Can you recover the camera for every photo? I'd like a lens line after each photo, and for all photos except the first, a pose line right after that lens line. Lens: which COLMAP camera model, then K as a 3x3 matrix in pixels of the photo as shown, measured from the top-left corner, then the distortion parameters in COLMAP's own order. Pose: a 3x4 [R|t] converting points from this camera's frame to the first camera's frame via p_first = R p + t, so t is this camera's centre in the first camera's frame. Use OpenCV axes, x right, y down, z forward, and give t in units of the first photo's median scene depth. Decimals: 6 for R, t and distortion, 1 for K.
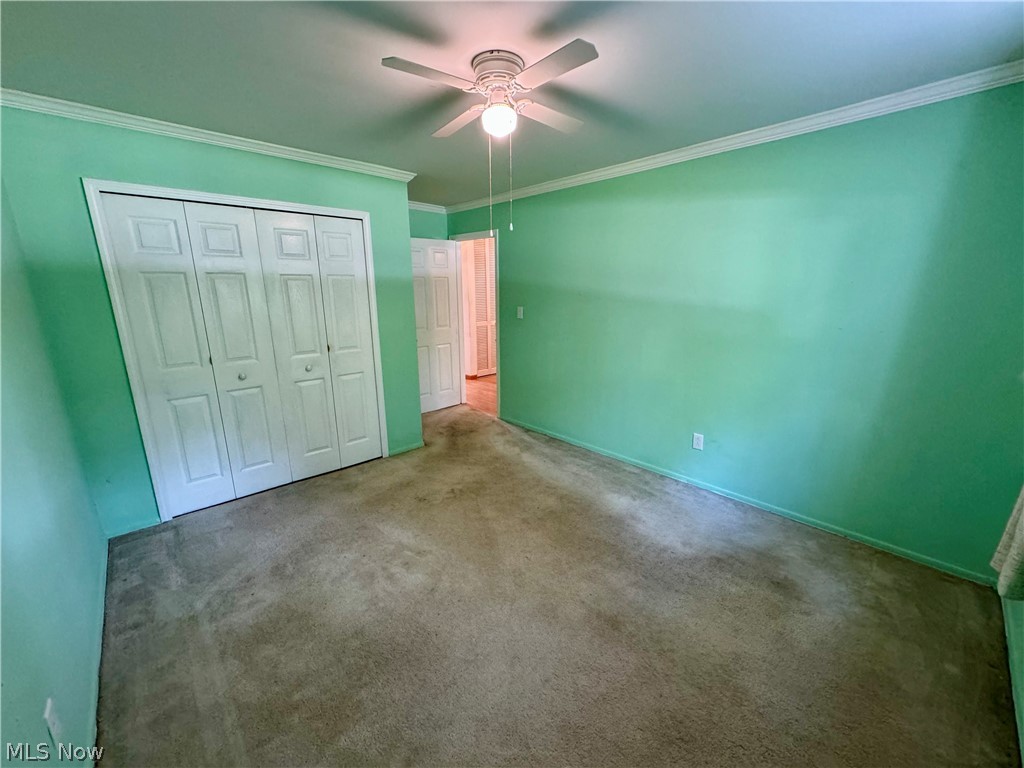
lens RADIAL K [[407.8, 0, 512.0], [0, 407.8, 384.0], [0, 0, 1]] dist [-0.002565, 0.000136]
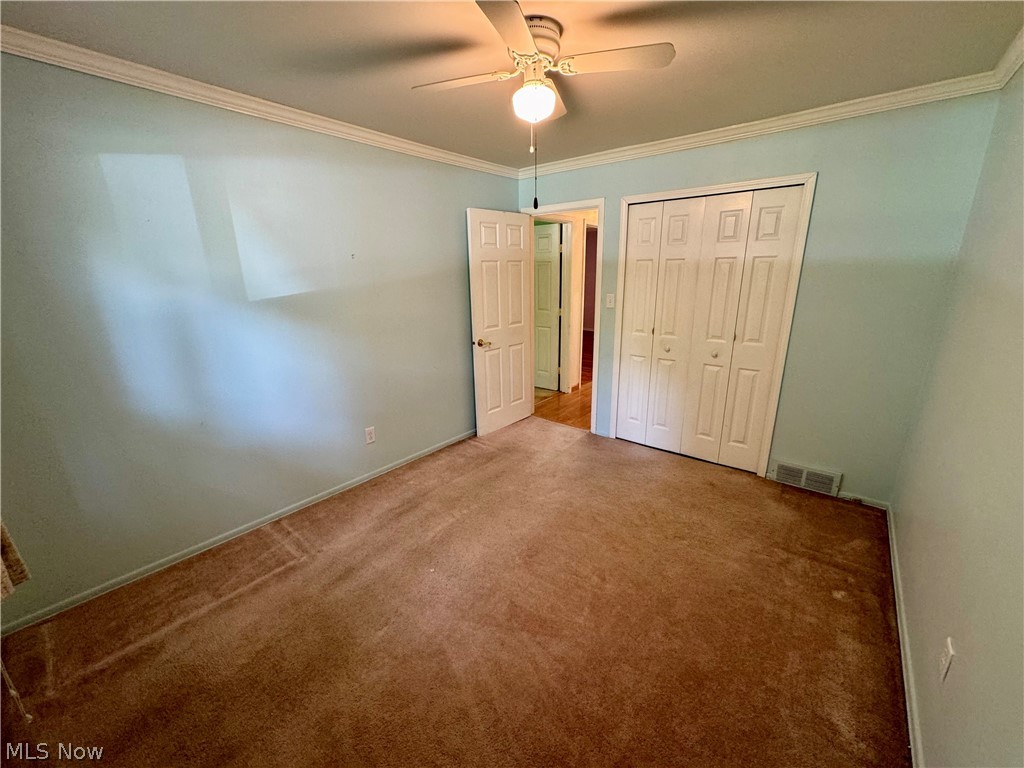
lens RADIAL K [[407.8, 0, 512.0], [0, 407.8, 384.0], [0, 0, 1]] dist [-0.002565, 0.000136]
pose [[0.135613, 0.261478, -0.955635, 0.415985], [-0.233260, 0.945859, 0.225701, -0.079413], [0.962912, 0.192303, 0.189263, 0.344134]]
